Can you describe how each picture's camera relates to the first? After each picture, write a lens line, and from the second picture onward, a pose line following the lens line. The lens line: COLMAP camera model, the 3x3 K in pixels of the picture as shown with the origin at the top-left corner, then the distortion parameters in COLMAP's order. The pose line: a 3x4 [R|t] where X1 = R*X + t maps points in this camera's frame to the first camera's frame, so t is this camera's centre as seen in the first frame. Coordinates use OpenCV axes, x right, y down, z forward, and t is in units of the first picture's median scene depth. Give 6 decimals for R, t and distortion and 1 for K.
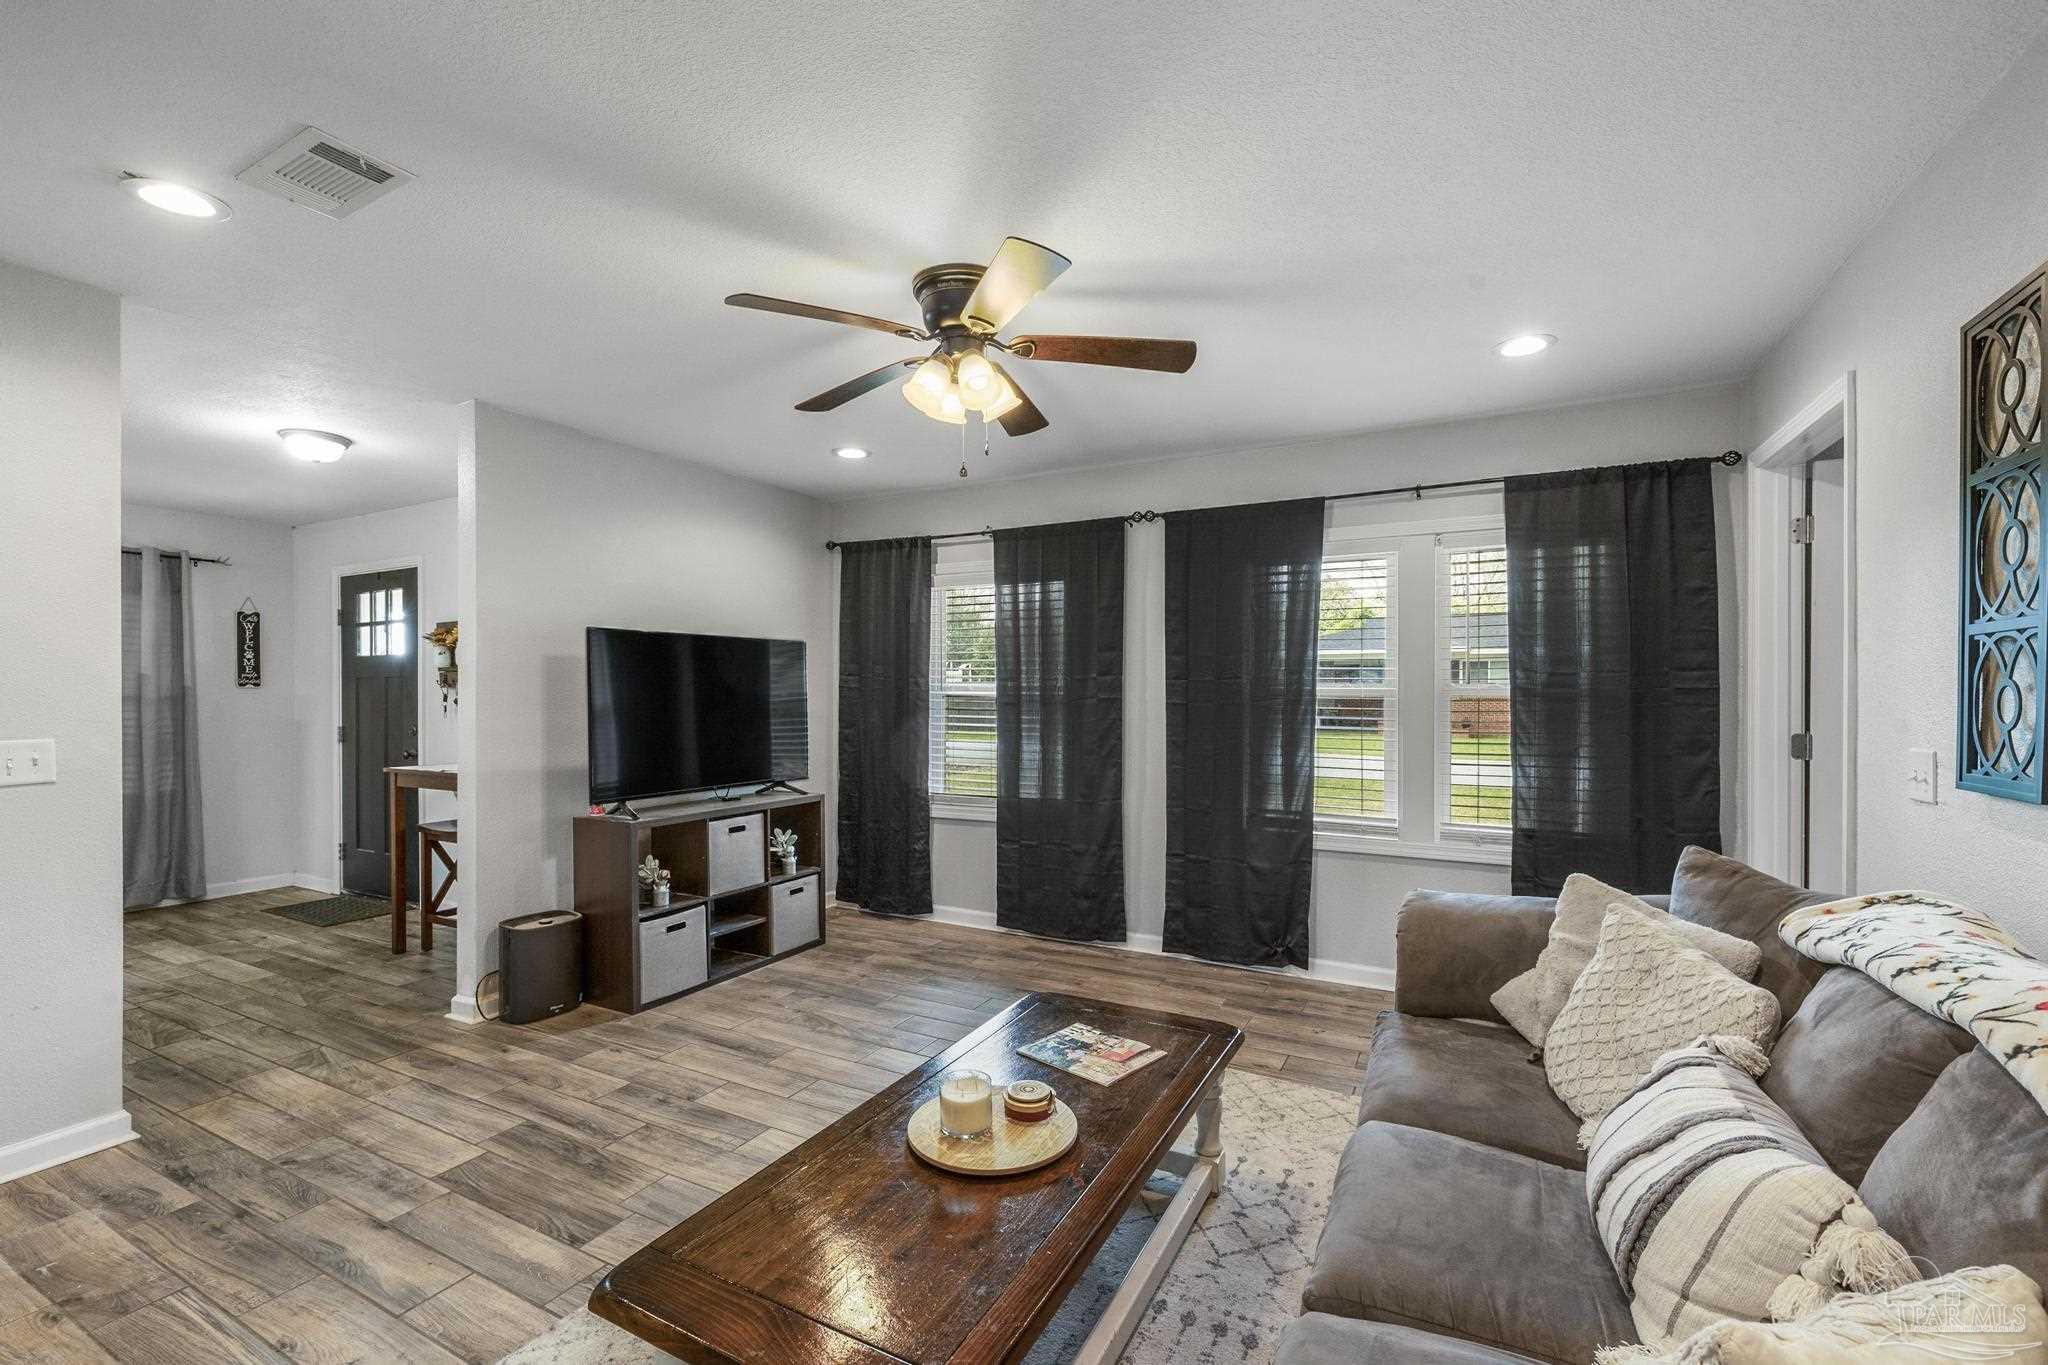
lens RADIAL K [[863.4, 0, 1020.4], [0, 863.4, 695.7], [0, 0, 1]] dist [-0.000224, 0.000042]
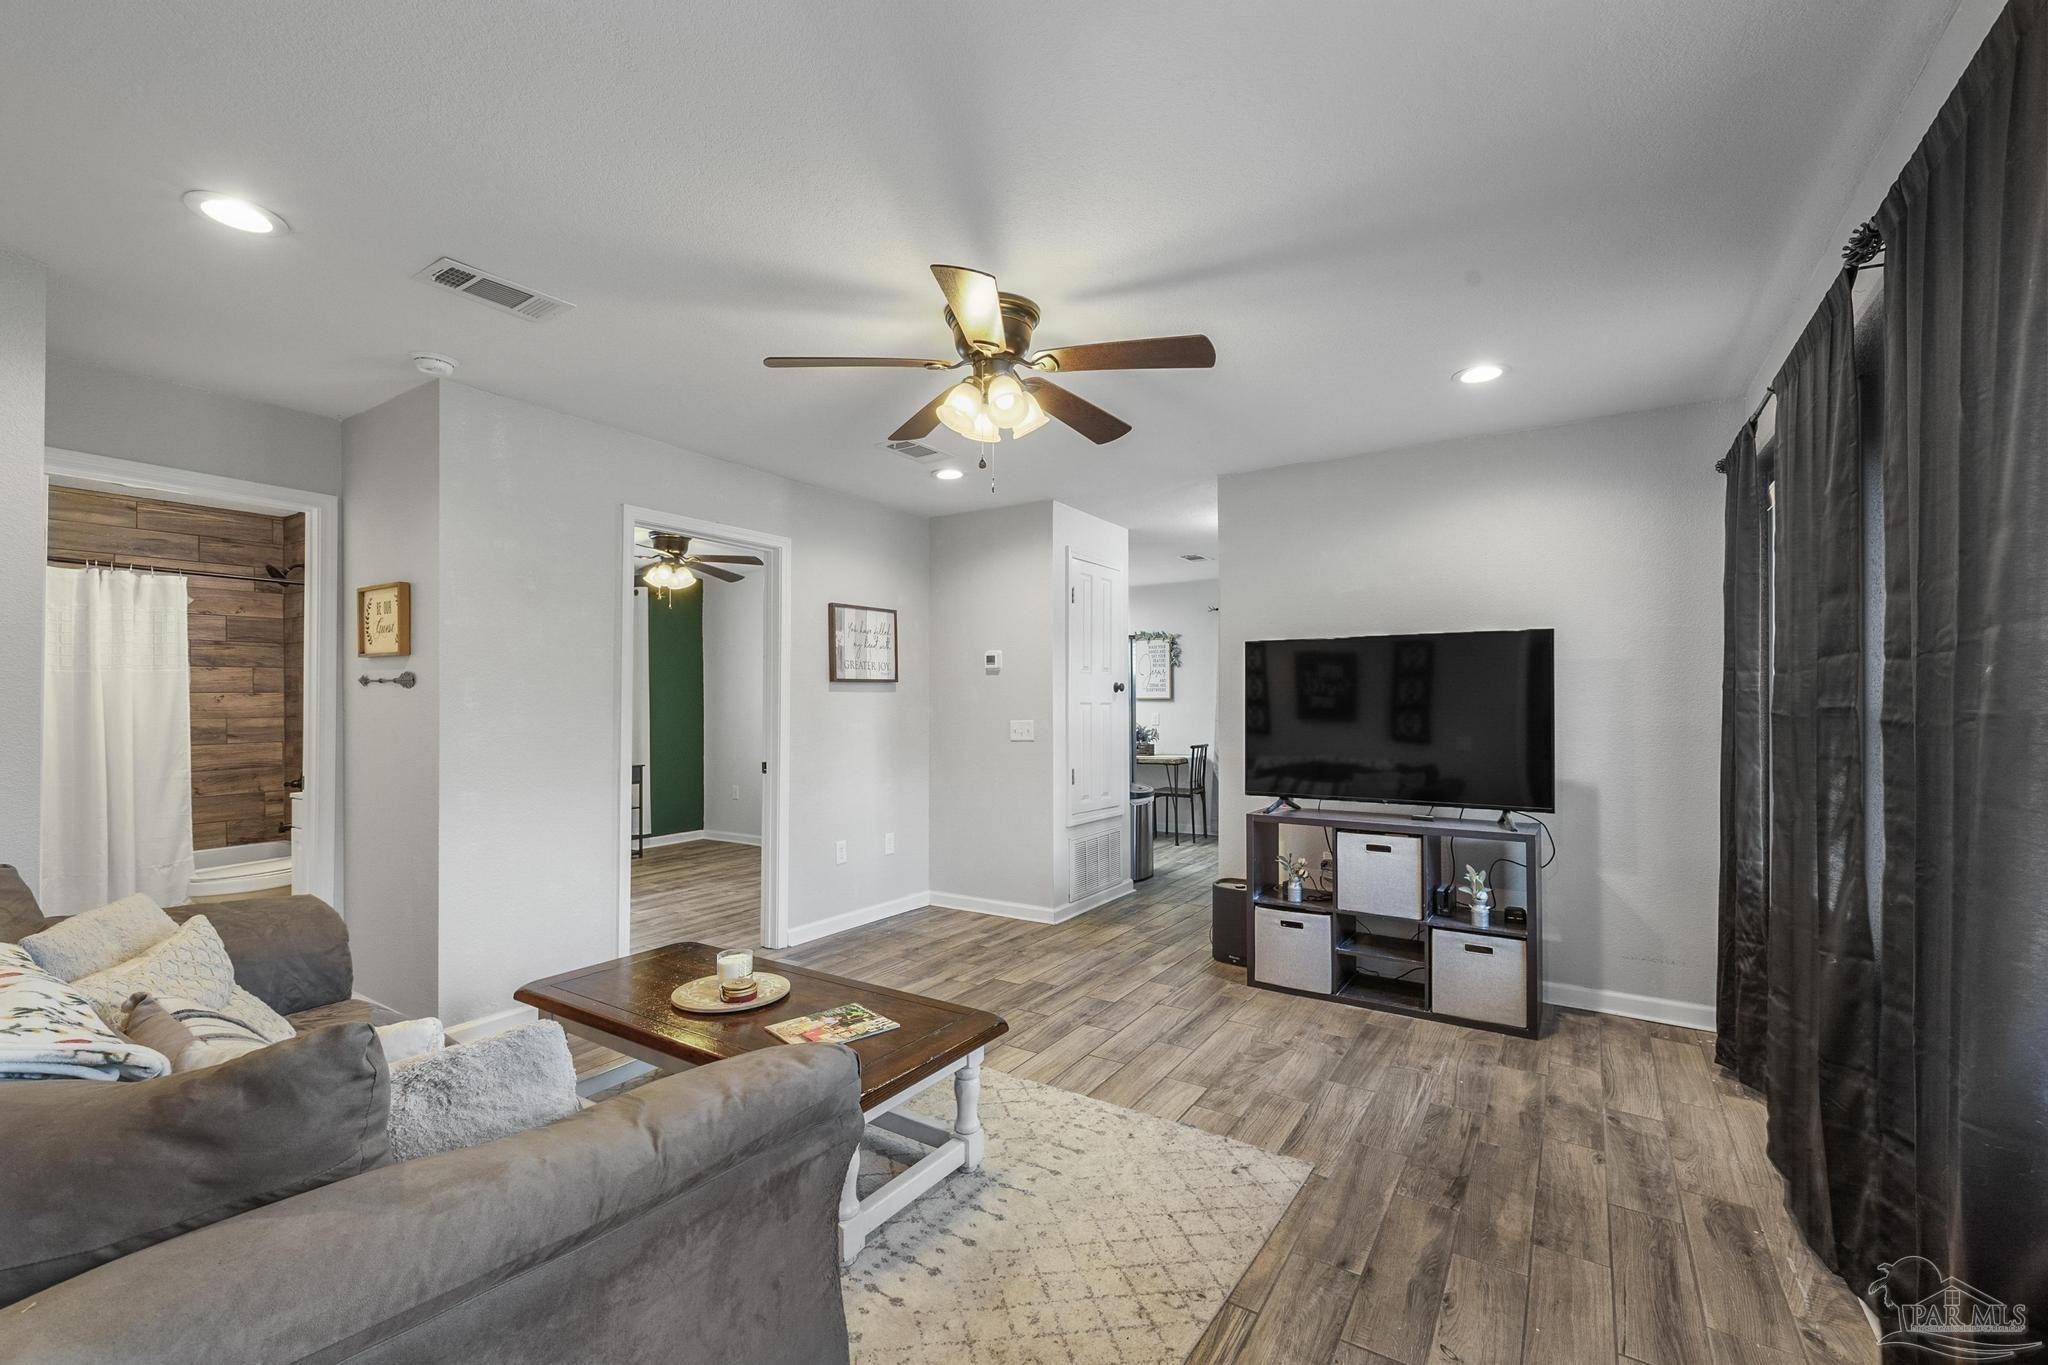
lens RADIAL K [[863.4, 0, 1020.4], [0, 863.4, 695.7], [0, 0, 1]] dist [-0.000224, 0.000042]
pose [[-0.084402, -0.004502, -0.996422, 0.742817], [-0.003665, 0.999984, -0.004207, -0.000003], [0.996425, 0.003297, -0.084417, 0.859131]]
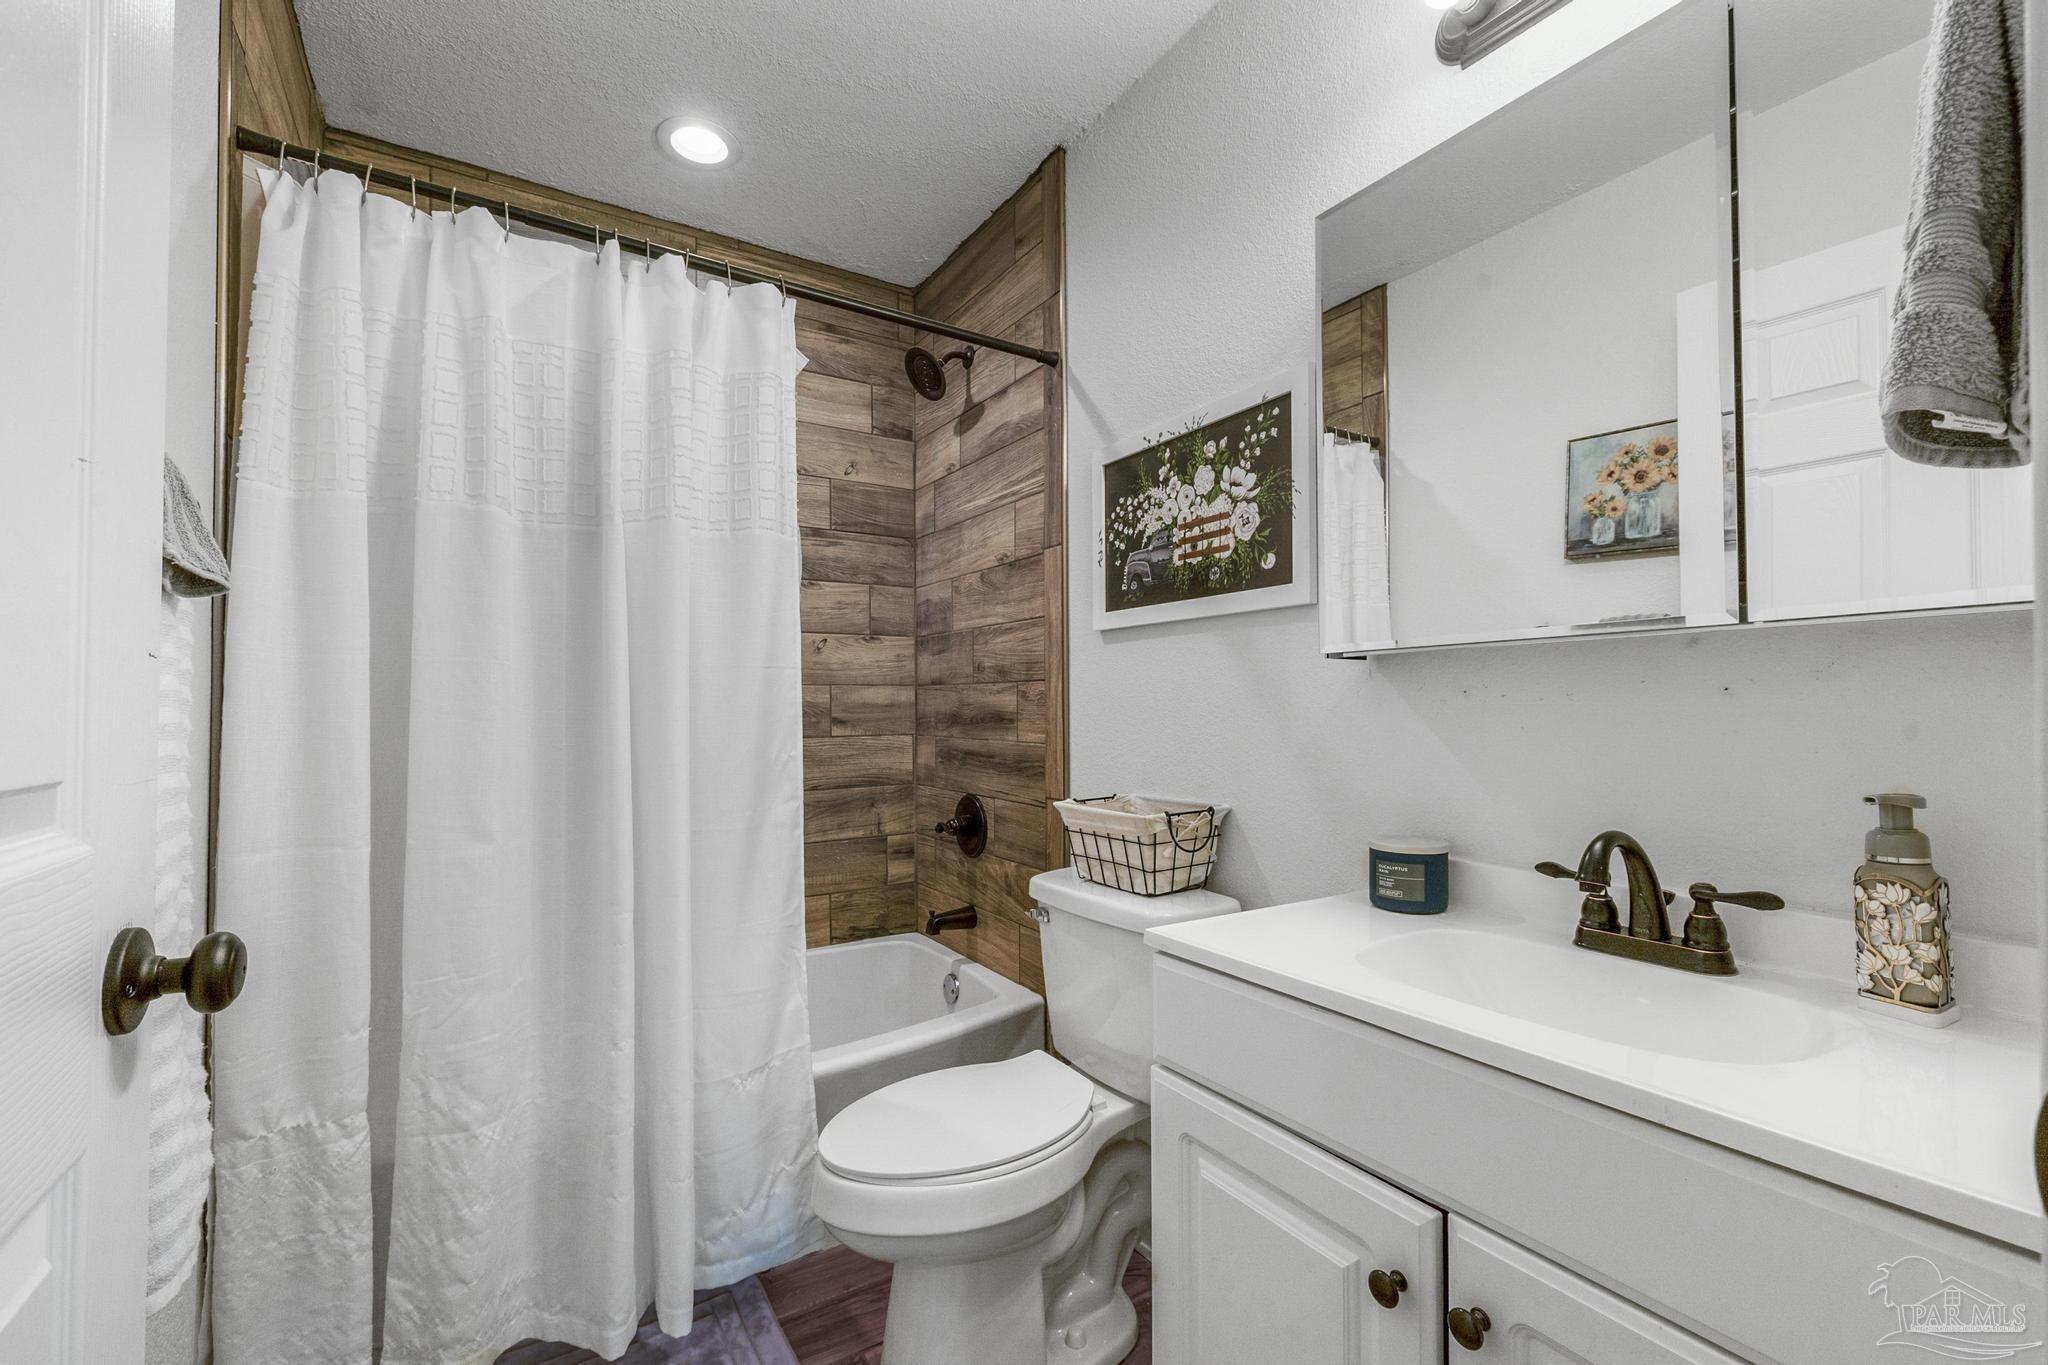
lens RADIAL K [[863.4, 0, 1020.4], [0, 863.4, 695.7], [0, 0, 1]] dist [-0.000224, 0.000042]
pose [[-0.493902, -0.010764, -0.869451, 0.514637], [-0.004501, 0.999942, -0.009822, 0.014961], [0.869506, -0.000937, -0.493922, 0.580795]]
